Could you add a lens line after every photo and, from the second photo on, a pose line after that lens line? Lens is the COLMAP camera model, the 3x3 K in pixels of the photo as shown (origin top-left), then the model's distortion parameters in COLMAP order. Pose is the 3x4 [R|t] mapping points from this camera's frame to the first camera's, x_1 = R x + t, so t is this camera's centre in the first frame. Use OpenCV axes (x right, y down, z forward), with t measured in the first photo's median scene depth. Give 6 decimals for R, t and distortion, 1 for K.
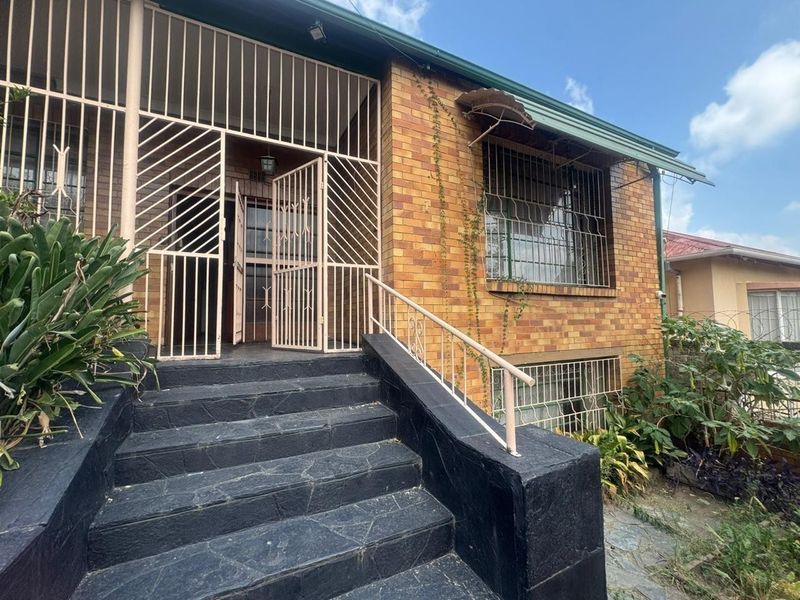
lens RADIAL K [[340.1, 0, 400.0], [0, 340.1, 300.0], [0, 0, 1]] dist [-0.001930, 0.000285]
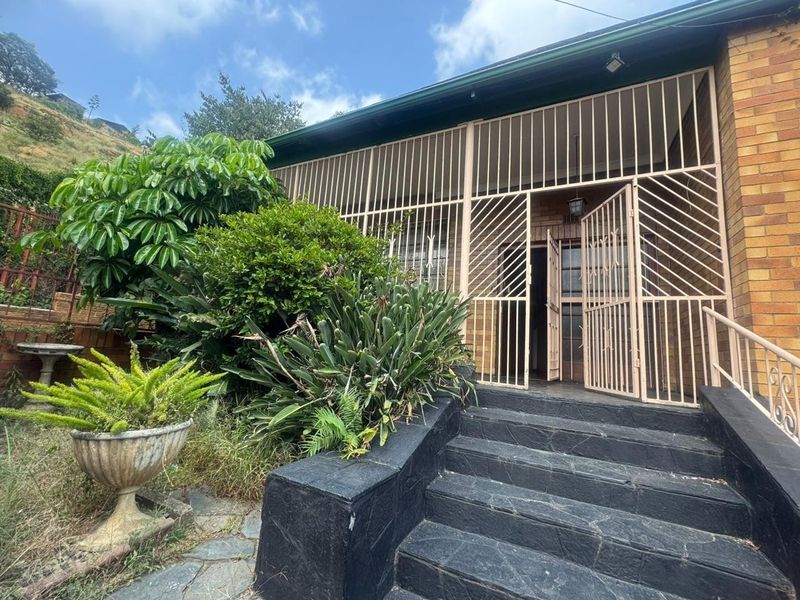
lens RADIAL K [[340.1, 0, 400.0], [0, 340.1, 300.0], [0, 0, 1]] dist [-0.001930, 0.000285]
pose [[0.603872, -0.067531, -0.794215, 0.116447], [-0.027112, 0.994088, -0.105140, 0.008311], [0.796620, 0.085024, 0.598471, -0.021673]]
